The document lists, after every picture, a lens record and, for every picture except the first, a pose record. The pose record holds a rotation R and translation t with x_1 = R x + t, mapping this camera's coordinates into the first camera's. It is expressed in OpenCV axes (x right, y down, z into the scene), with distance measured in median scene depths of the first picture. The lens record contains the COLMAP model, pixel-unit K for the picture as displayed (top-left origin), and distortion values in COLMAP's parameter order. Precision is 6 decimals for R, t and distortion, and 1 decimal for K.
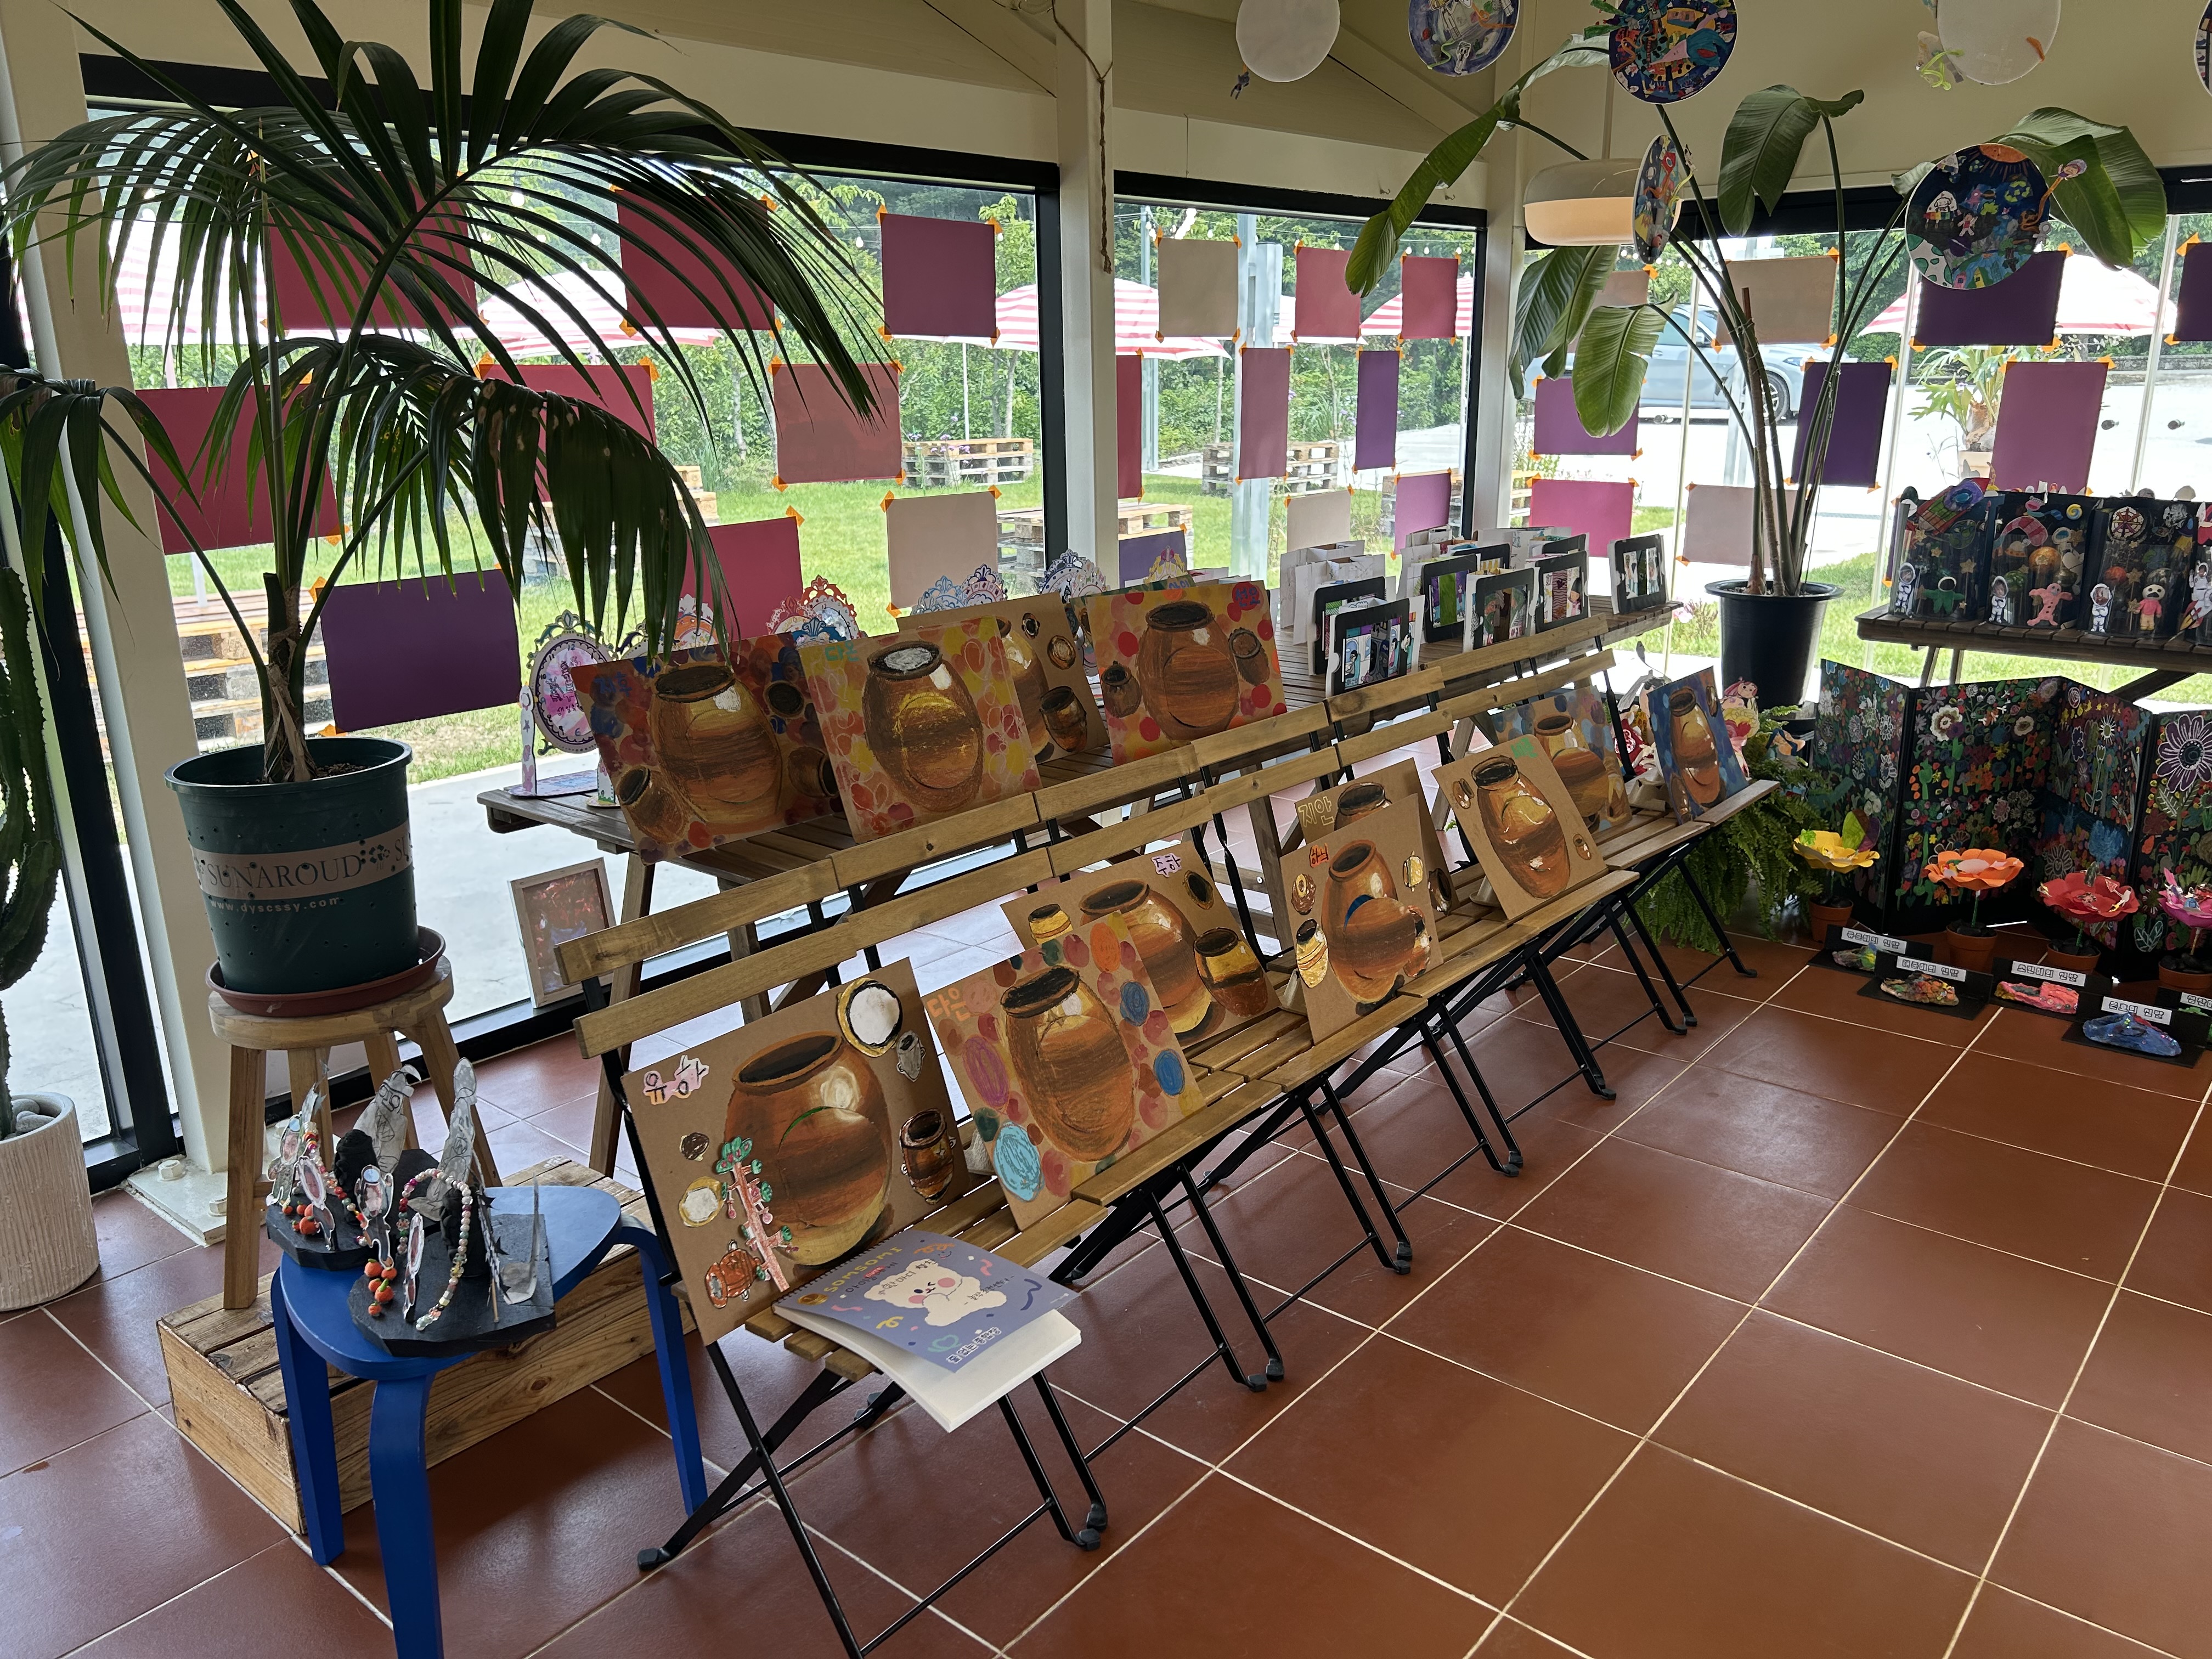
lens RADIAL K [[1685.3, 0, 1056.9], [0, 1685.3, 854.6], [0, 0, 1]] dist [0.005837, 0.002097]
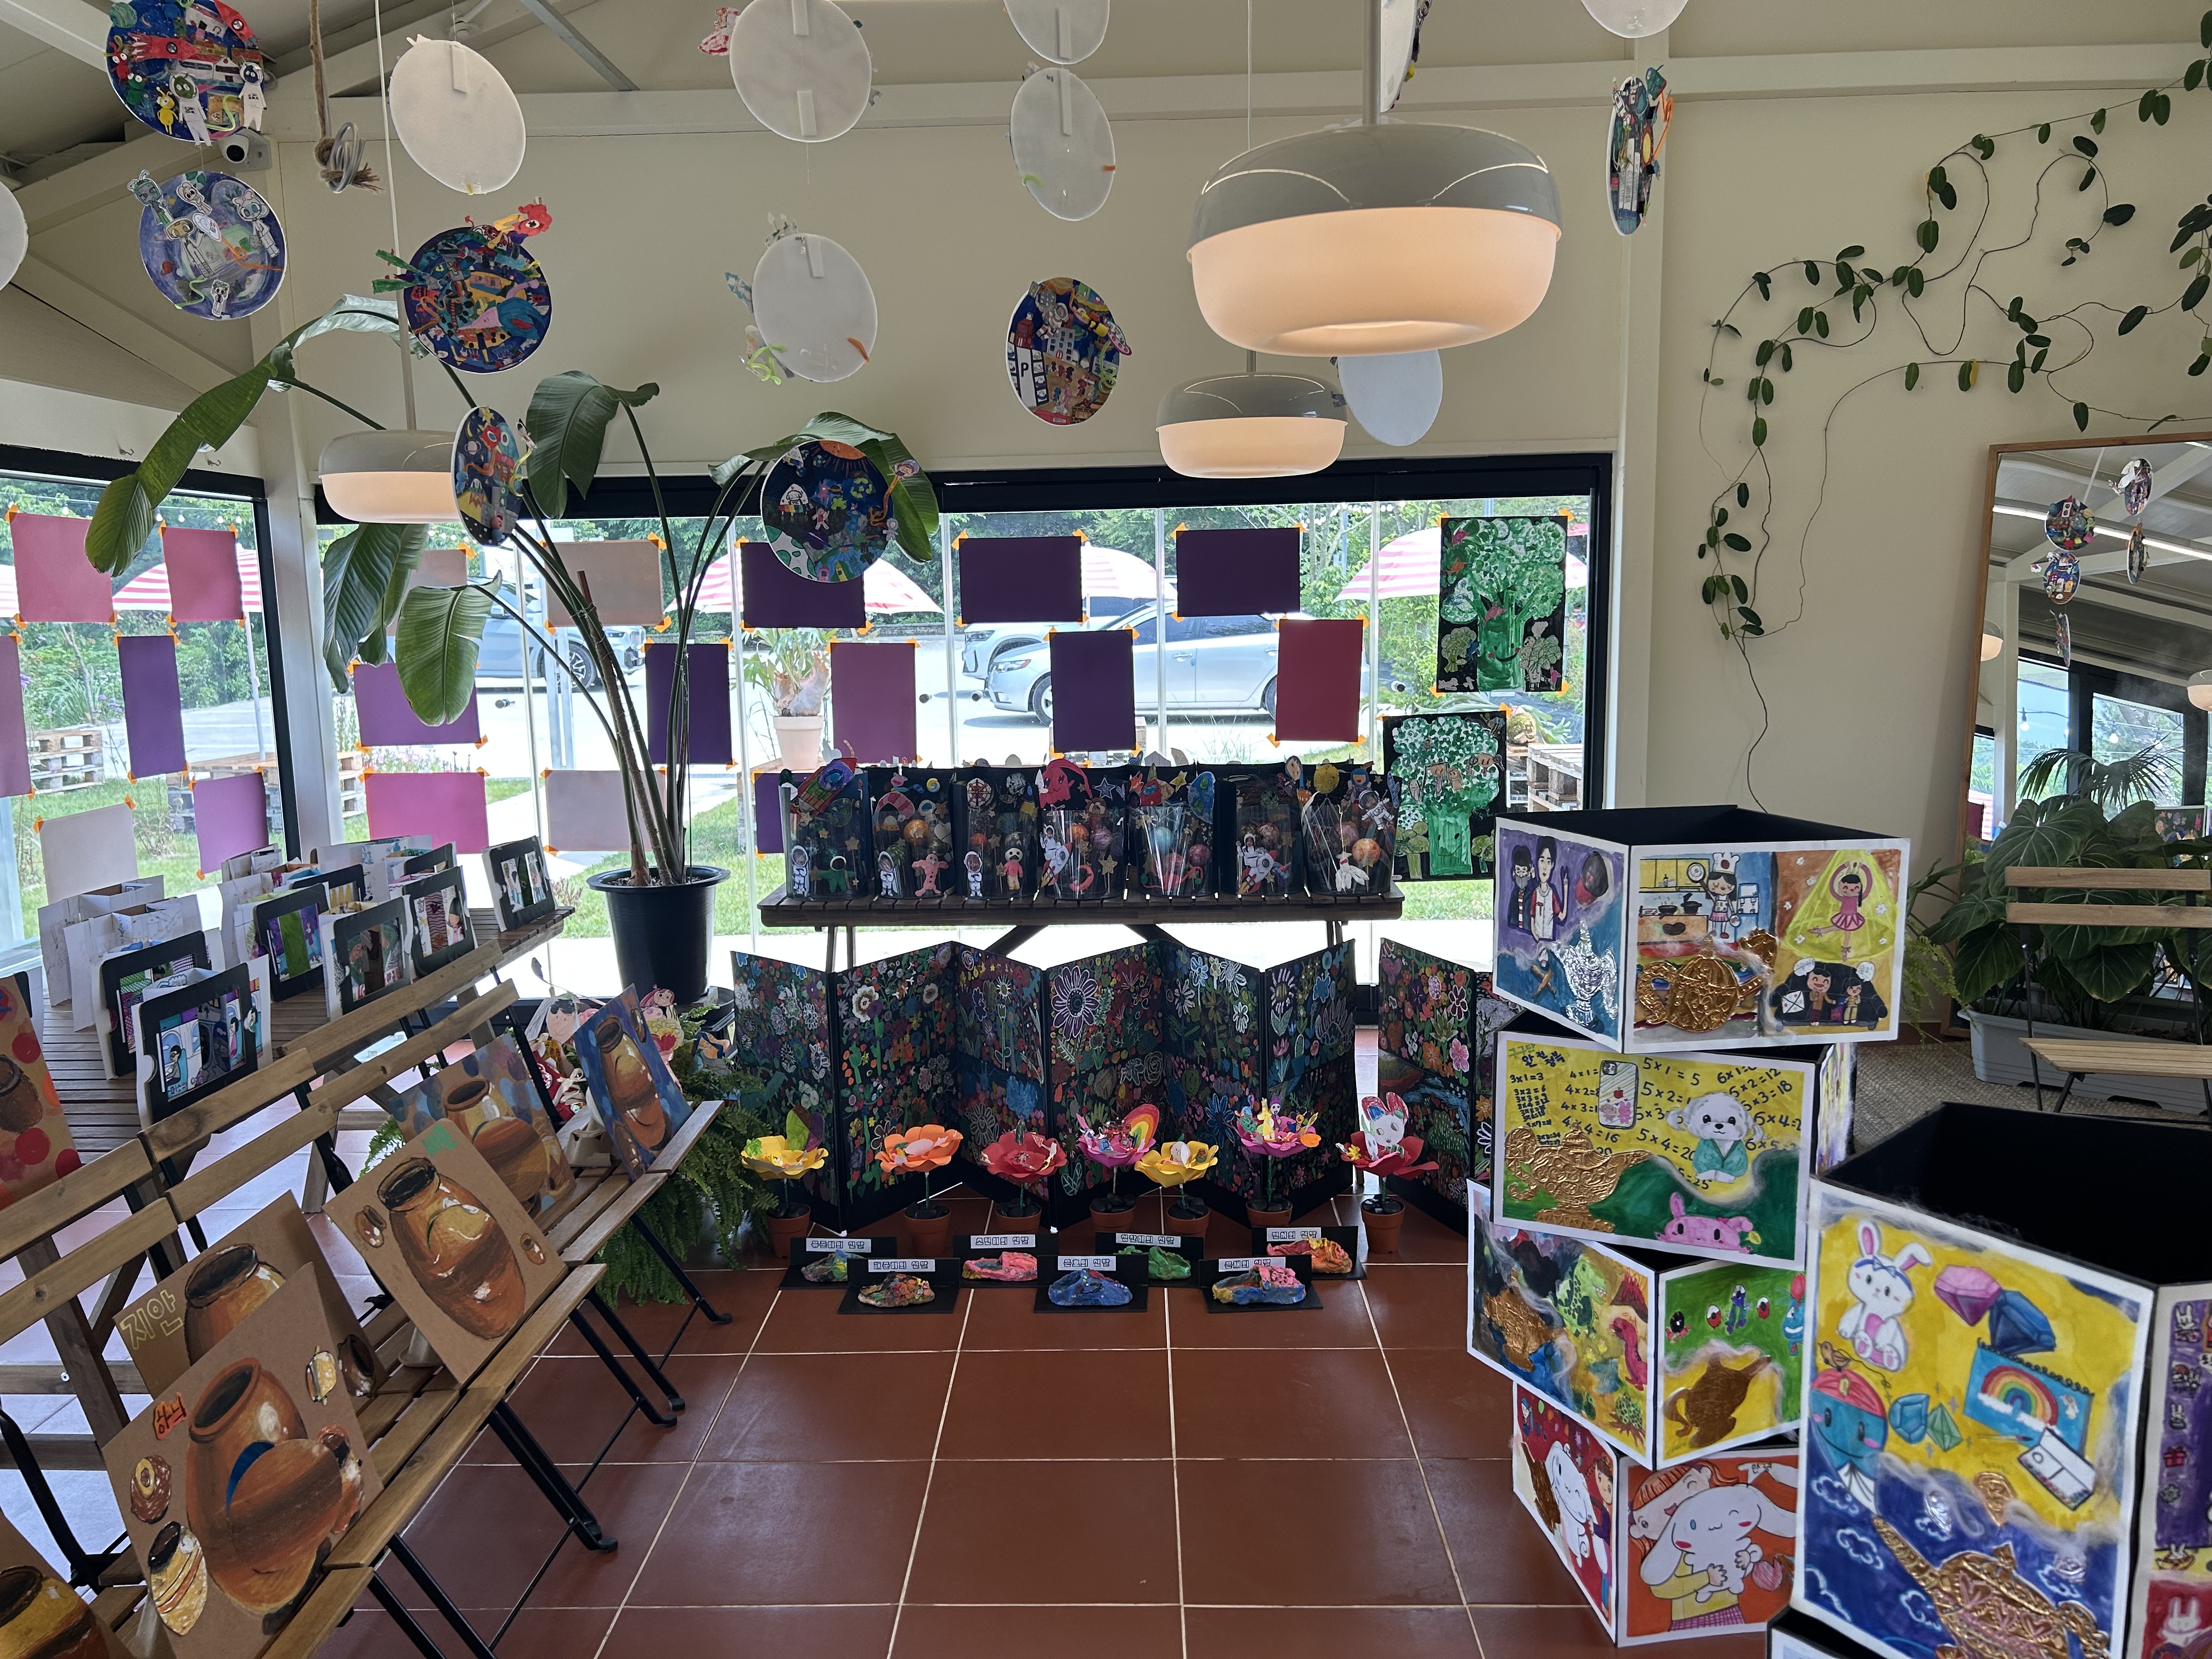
lens RADIAL K [[1716.5, 0, 1106.0], [0, 1716.5, 829.5], [0, 0, 1]] dist [0.127322, -0.182523]
pose [[0.775058, -0.085314, 0.626104, 0.016920], [0.191136, 0.976080, -0.103606, -0.046045], [-0.602289, 0.199971, 0.772826, 0.121691]]
